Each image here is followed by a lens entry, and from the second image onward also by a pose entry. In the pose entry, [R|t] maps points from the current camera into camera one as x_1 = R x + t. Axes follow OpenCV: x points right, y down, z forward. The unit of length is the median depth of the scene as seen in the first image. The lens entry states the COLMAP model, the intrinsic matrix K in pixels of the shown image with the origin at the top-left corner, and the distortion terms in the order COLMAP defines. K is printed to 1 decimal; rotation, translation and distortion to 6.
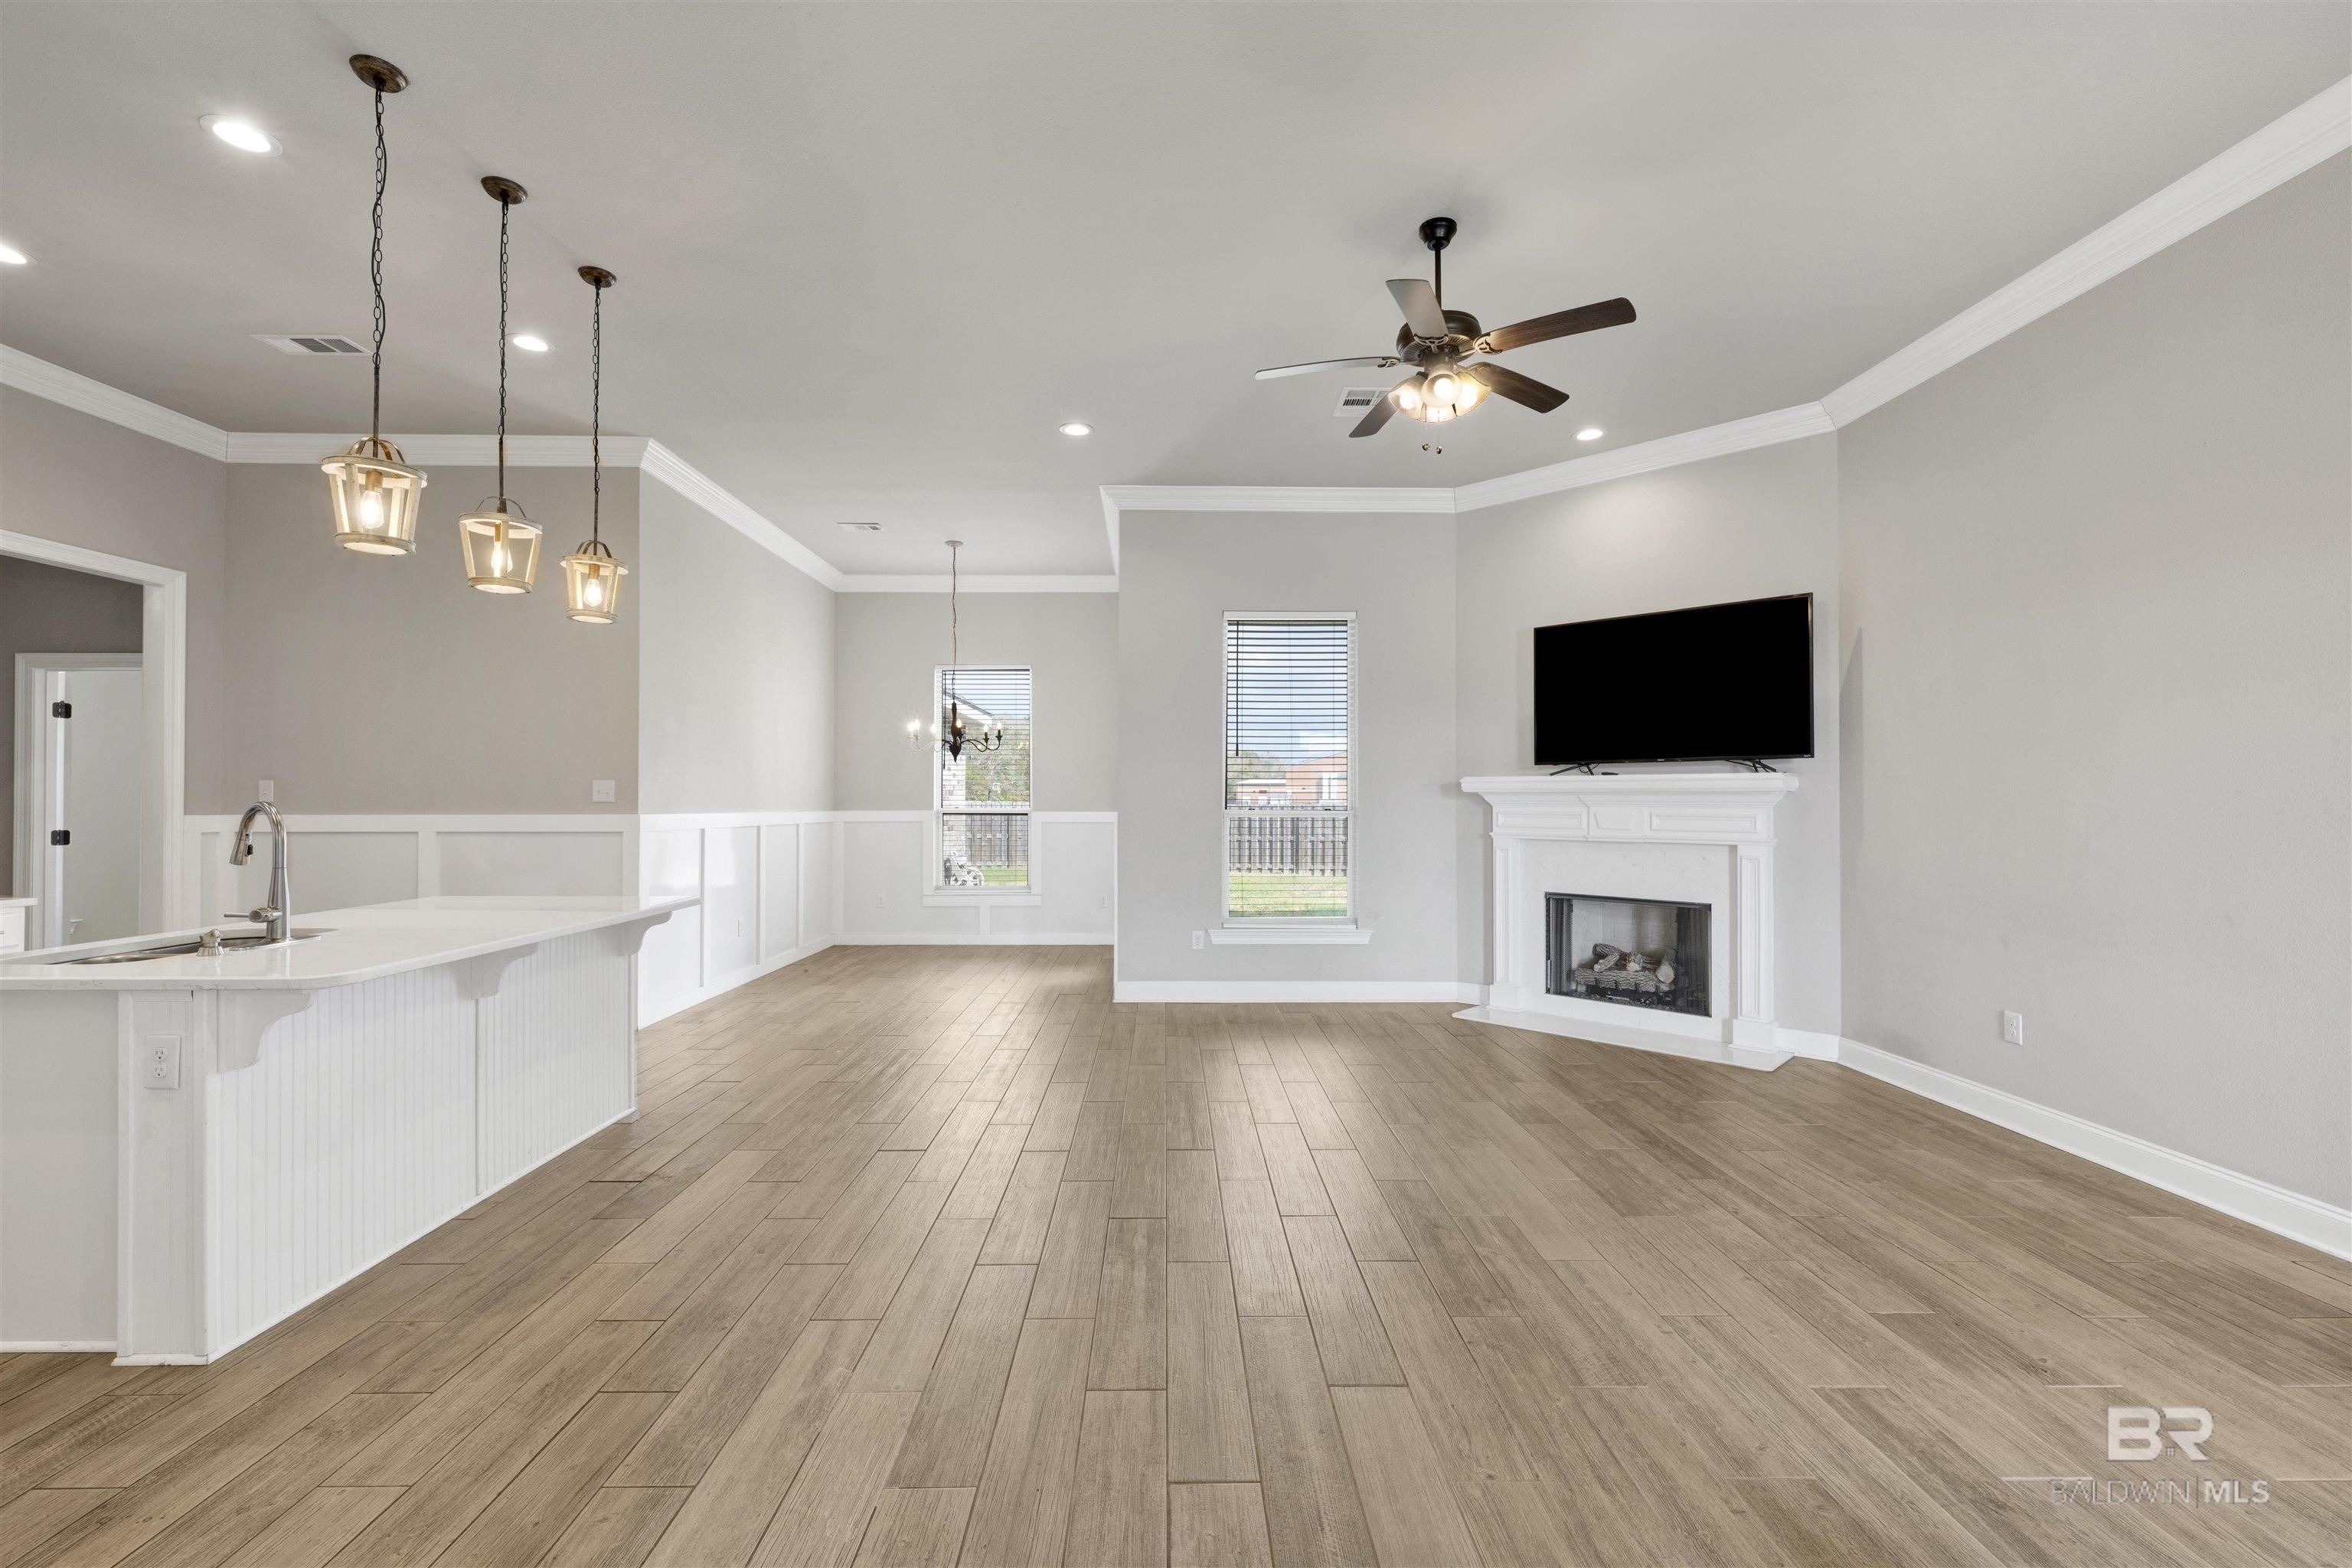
lens RADIAL K [[1019.5, 0, 1176.9], [0, 1019.5, 791.0], [0, 0, 1]] dist [-0.001068, 0.000171]
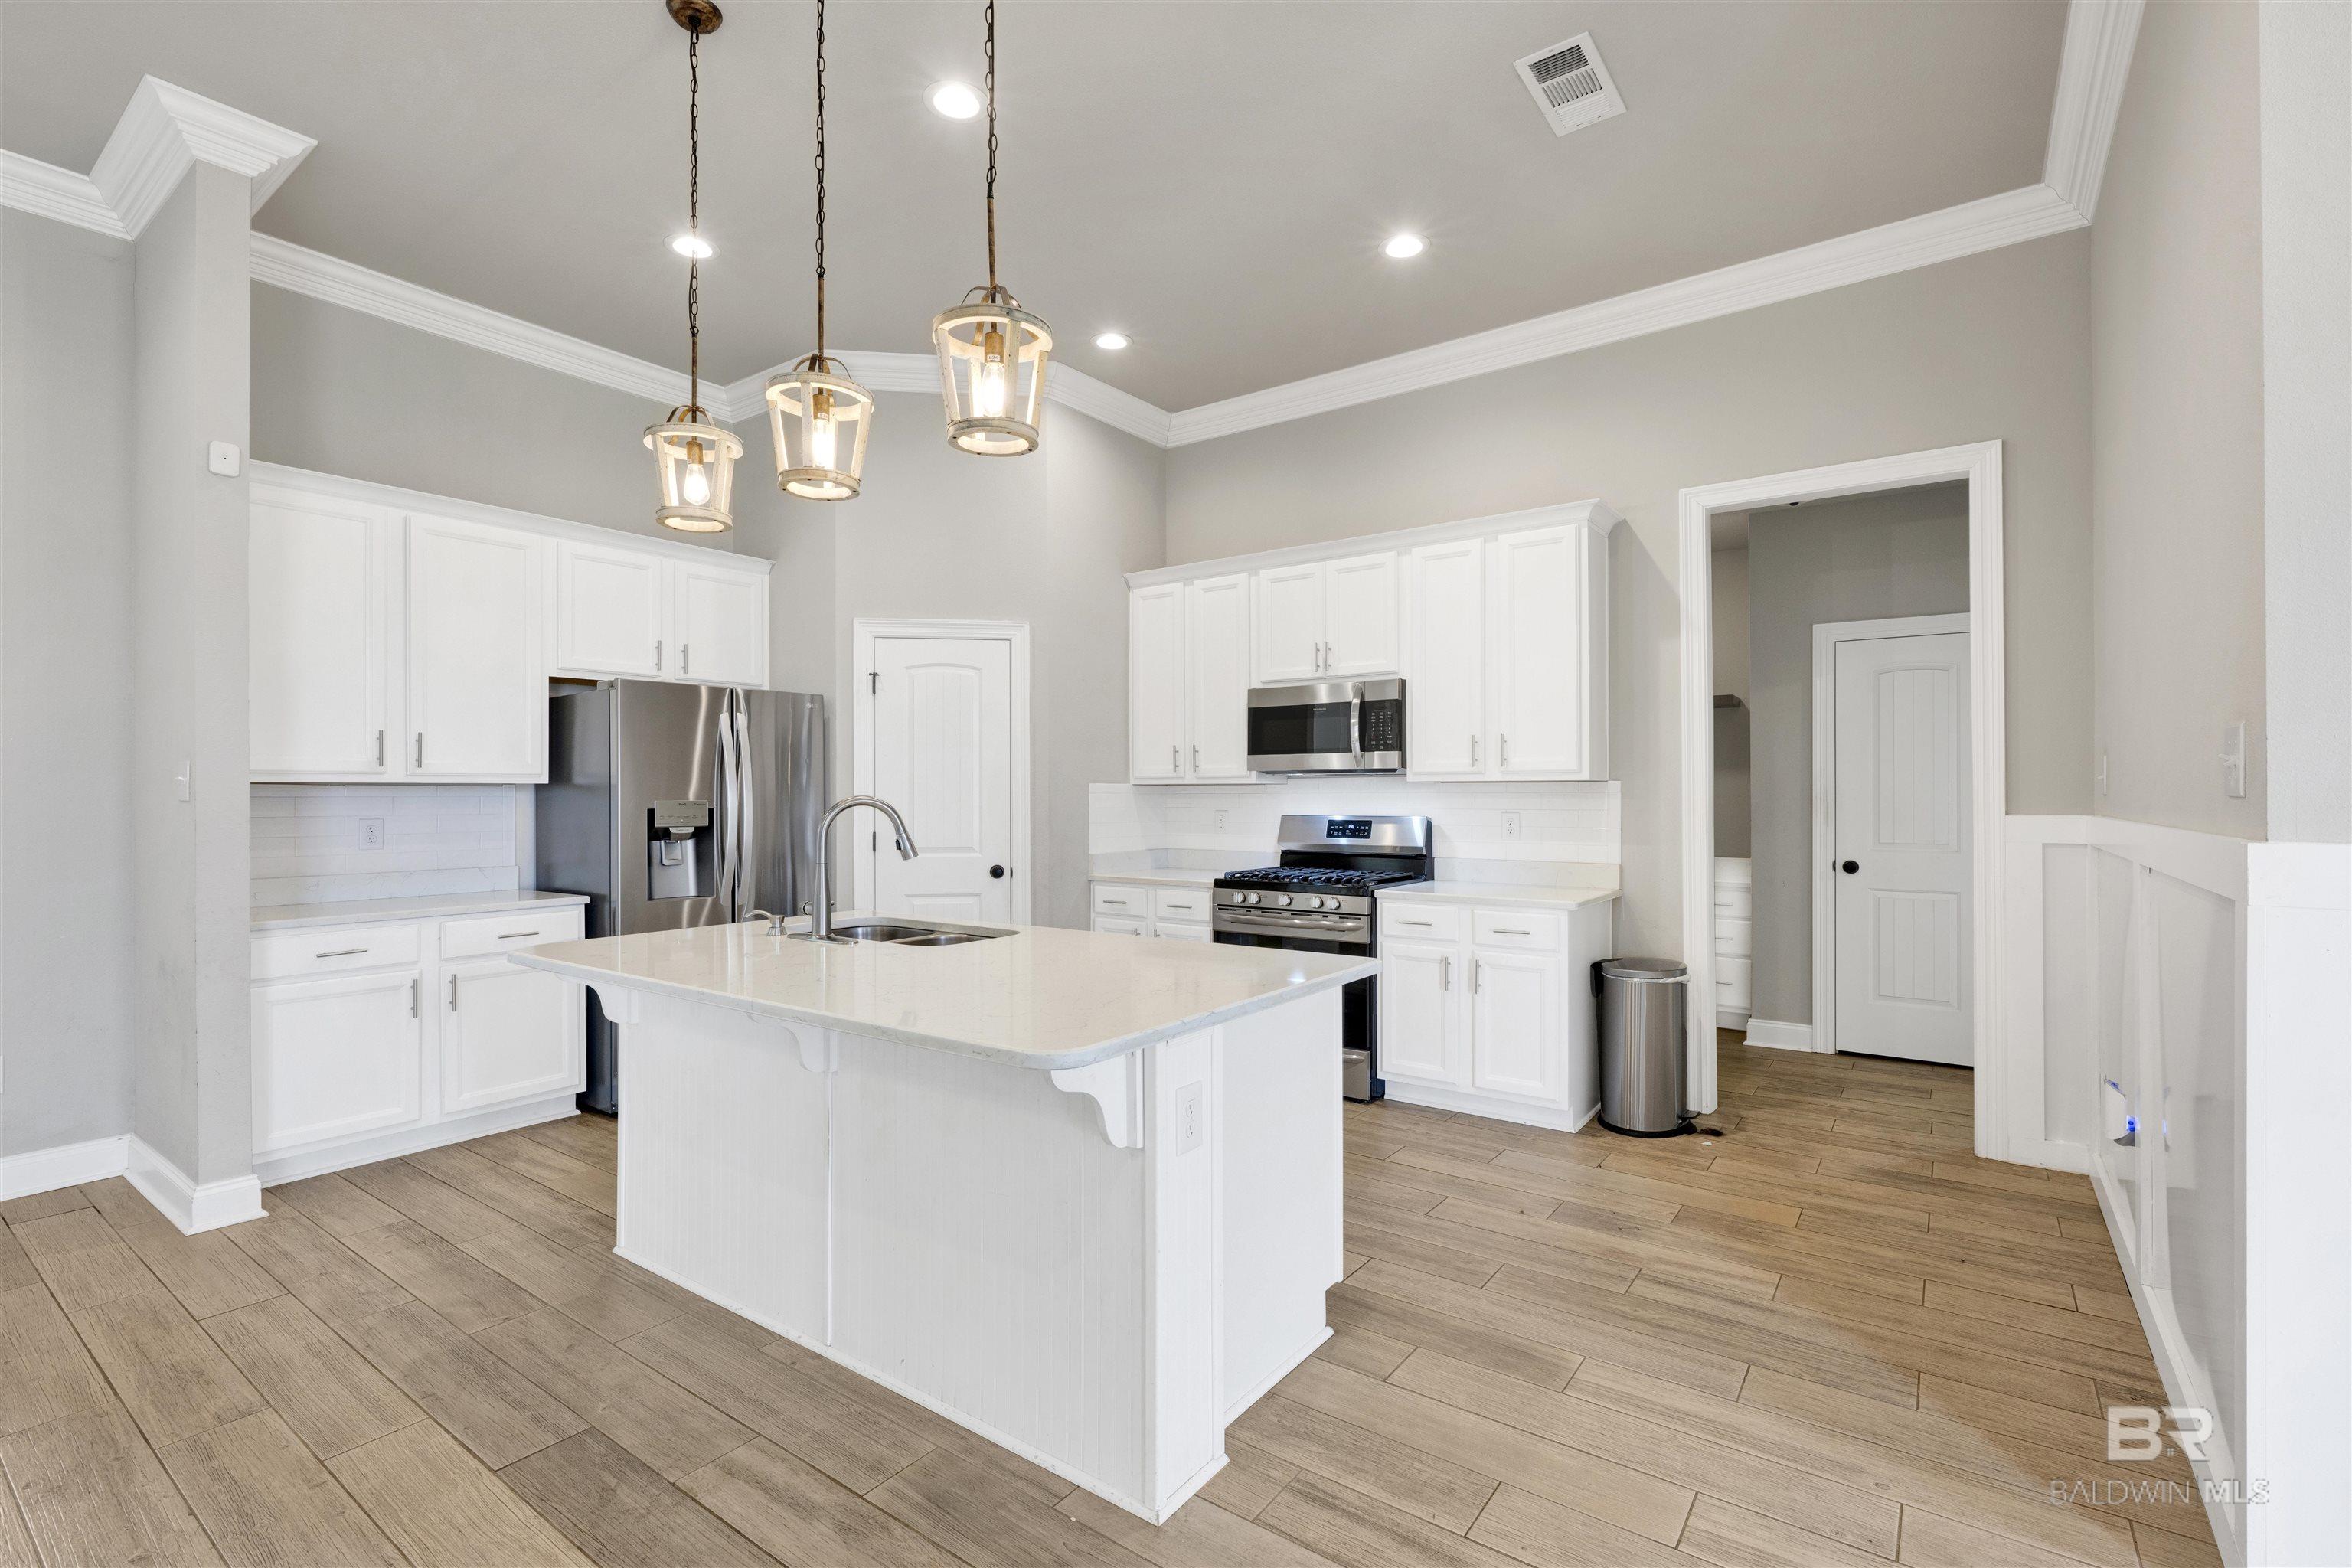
lens RADIAL K [[1019.5, 0, 1175.3], [0, 1019.5, 782.8], [0, 0, 1]] dist [-0.001068, 0.000171]
pose [[-0.579491, 0.001685, -0.814977, -0.345830], [0.010854, 0.999925, -0.005650, 0.005533], [0.814906, -0.012120, -0.579466, 2.349997]]
